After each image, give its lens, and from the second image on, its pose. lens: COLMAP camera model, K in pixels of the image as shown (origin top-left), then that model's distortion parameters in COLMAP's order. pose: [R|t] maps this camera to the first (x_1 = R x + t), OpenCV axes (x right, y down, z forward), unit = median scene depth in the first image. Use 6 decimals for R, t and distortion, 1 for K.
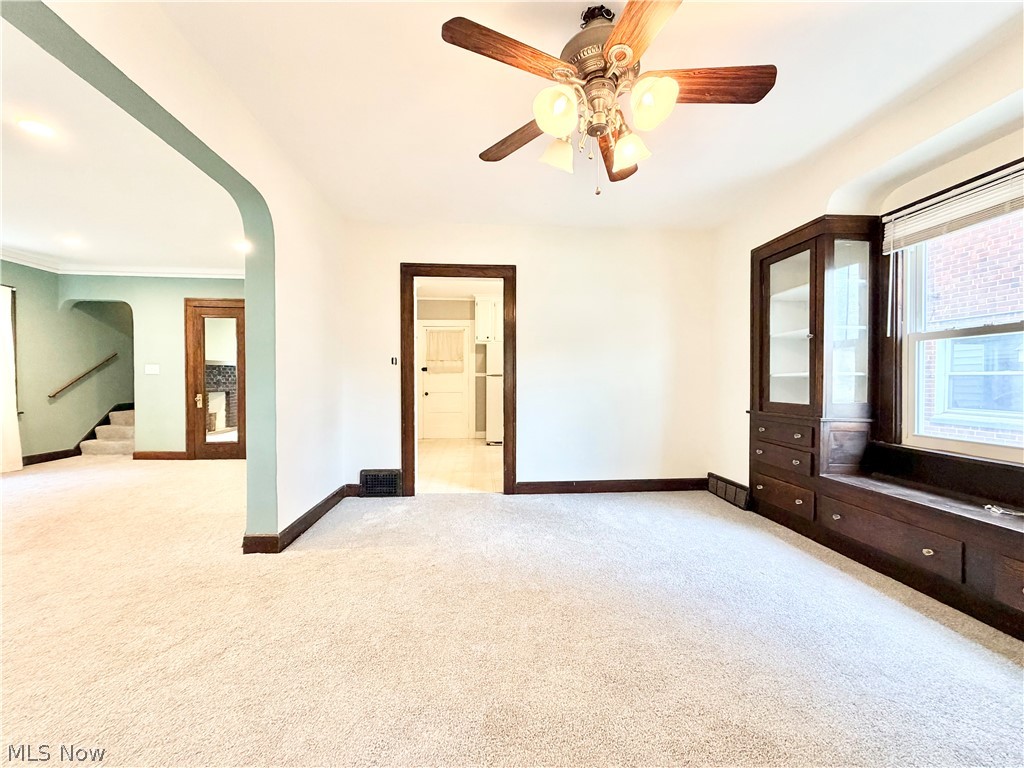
lens RADIAL K [[406.3, 0, 509.4], [0, 406.3, 384.3], [0, 0, 1]] dist [0.000153, 0.000375]
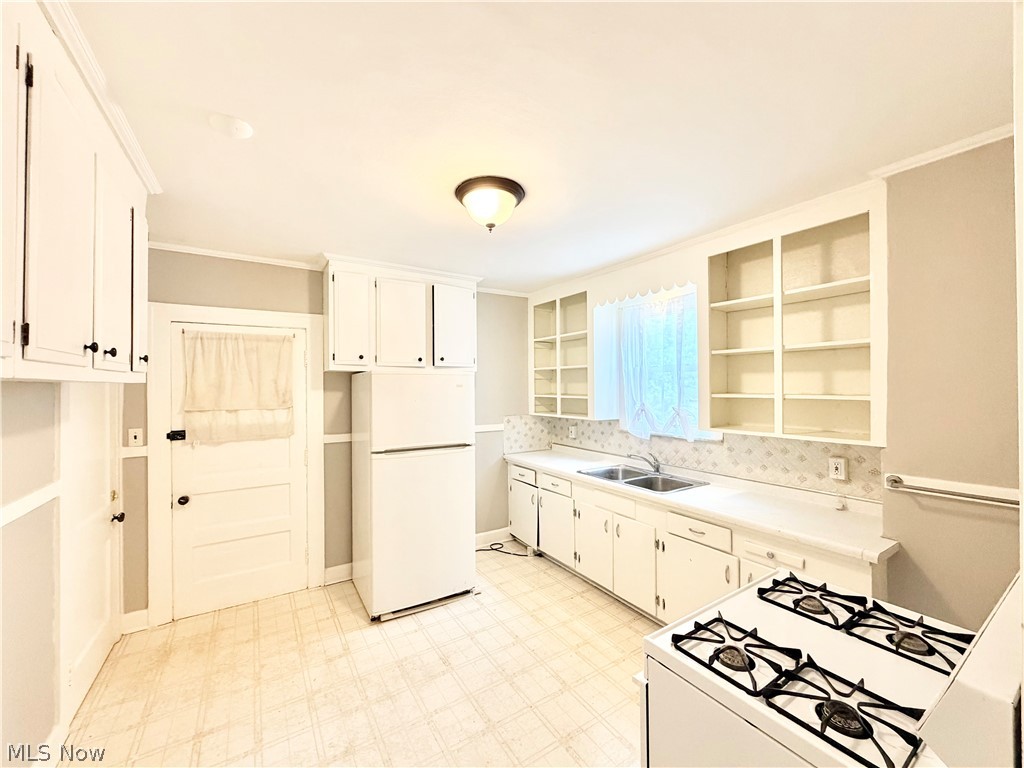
lens RADIAL K [[406.3, 0, 512.9], [0, 406.3, 386.9], [0, 0, 1]] dist [0.000153, 0.000375]
pose [[0.881232, -0.005010, 0.472657, -0.111882], [0.010334, 0.999909, -0.008670, -0.075004], [-0.472570, 0.012525, 0.881204, 0.519150]]
